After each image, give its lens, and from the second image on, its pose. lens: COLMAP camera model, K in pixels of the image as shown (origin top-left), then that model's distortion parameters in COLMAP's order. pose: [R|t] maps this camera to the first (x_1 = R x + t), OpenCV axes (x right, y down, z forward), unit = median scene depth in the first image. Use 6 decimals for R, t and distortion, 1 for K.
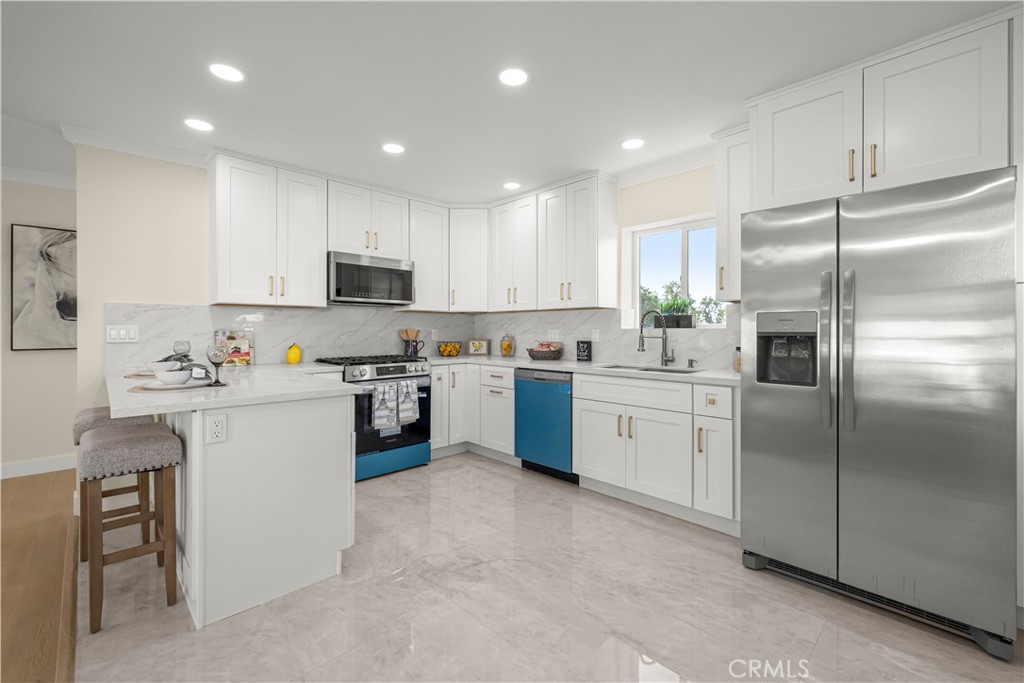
lens RADIAL K [[437.6, 0, 508.6], [0, 437.6, 329.5], [0, 0, 1]] dist [-0.001331, 0.000980]
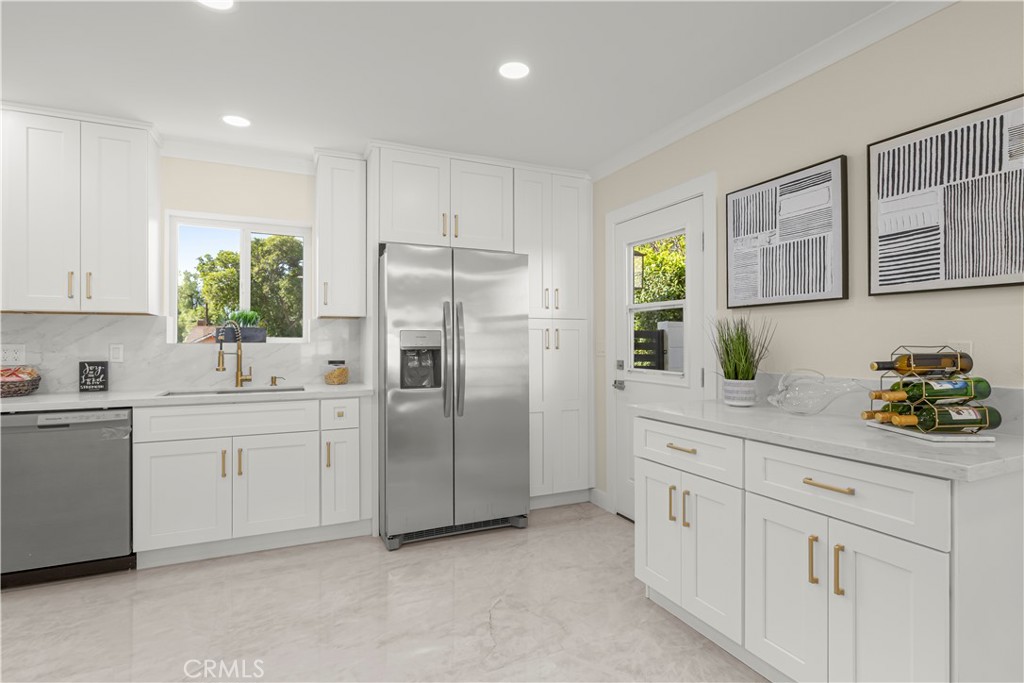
lens RADIAL K [[503.2, 0, 517.4], [0, 503.2, 342.1], [0, 0, 1]] dist [-0.003604, 0.000013]
pose [[0.326782, 0.000064, 0.945100, -0.394982], [0.000055, 1.000000, -0.000087, -0.003857], [-0.945100, 0.000080, 0.326782, 0.166149]]
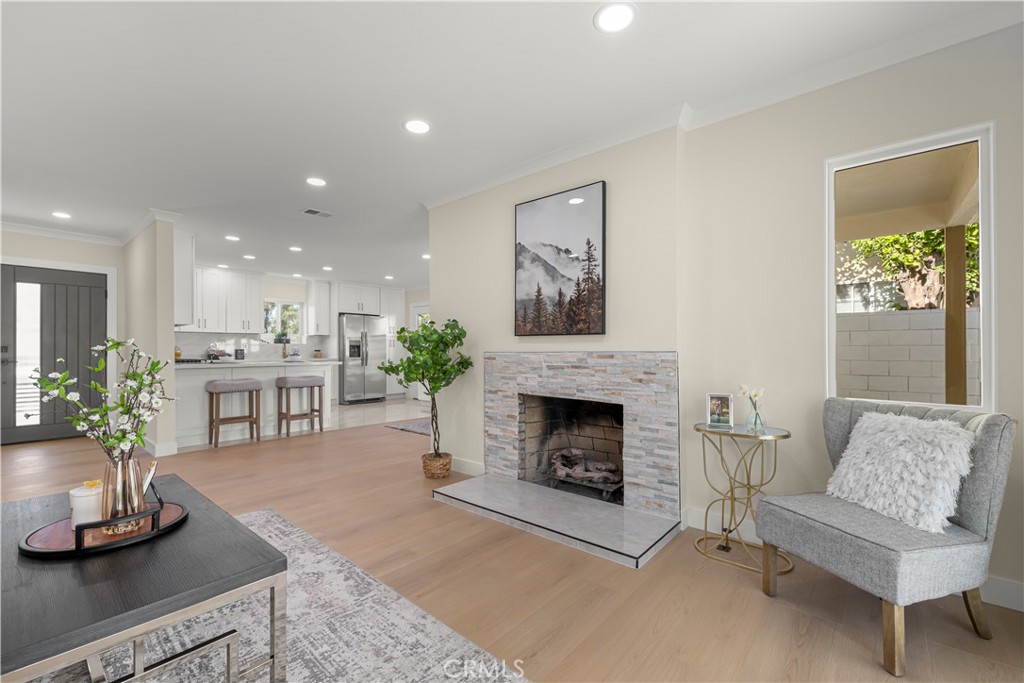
lens RADIAL K [[437.6, 0, 511.2], [0, 437.6, 345.4], [0, 0, 1]] dist [-0.001331, 0.000980]
pose [[-0.102260, 0.011735, 0.994688, -2.272134], [0.001237, 0.999931, -0.011670, 0.038852], [-0.994757, 0.000037, -0.102268, -0.033247]]
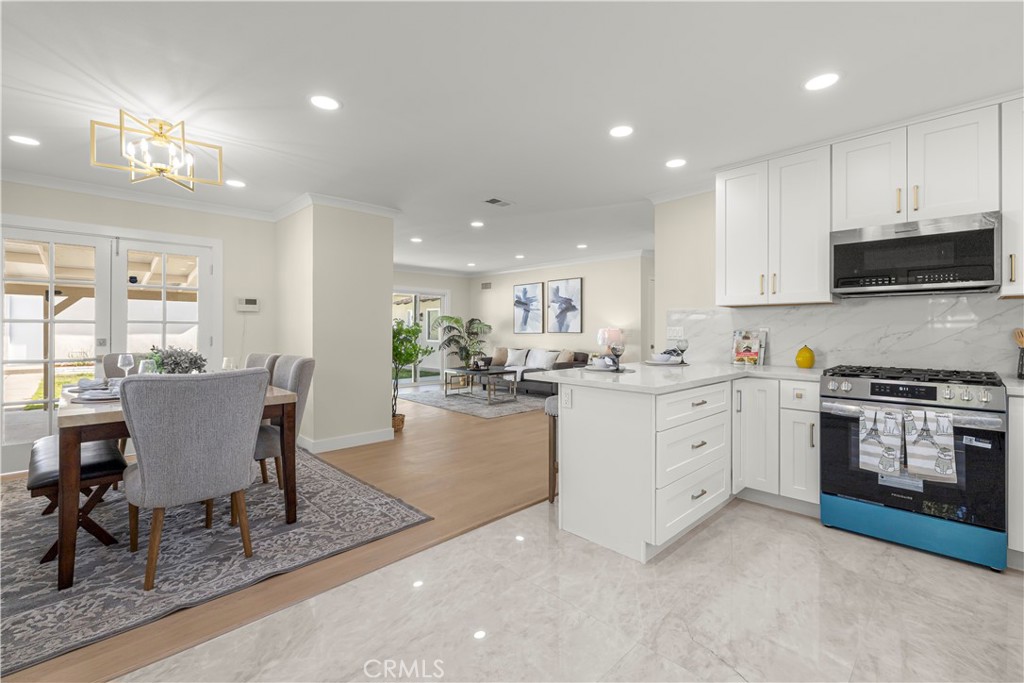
lens RADIAL K [[437.6, 0, 517.6], [0, 437.6, 330.6], [0, 0, 1]] dist [-0.001331, 0.000980]
pose [[0.015106, 0.000400, -0.999886, 0.436936], [-0.002267, 0.999997, 0.000365, 0.003280], [0.999883, 0.002261, 0.015107, 0.459280]]
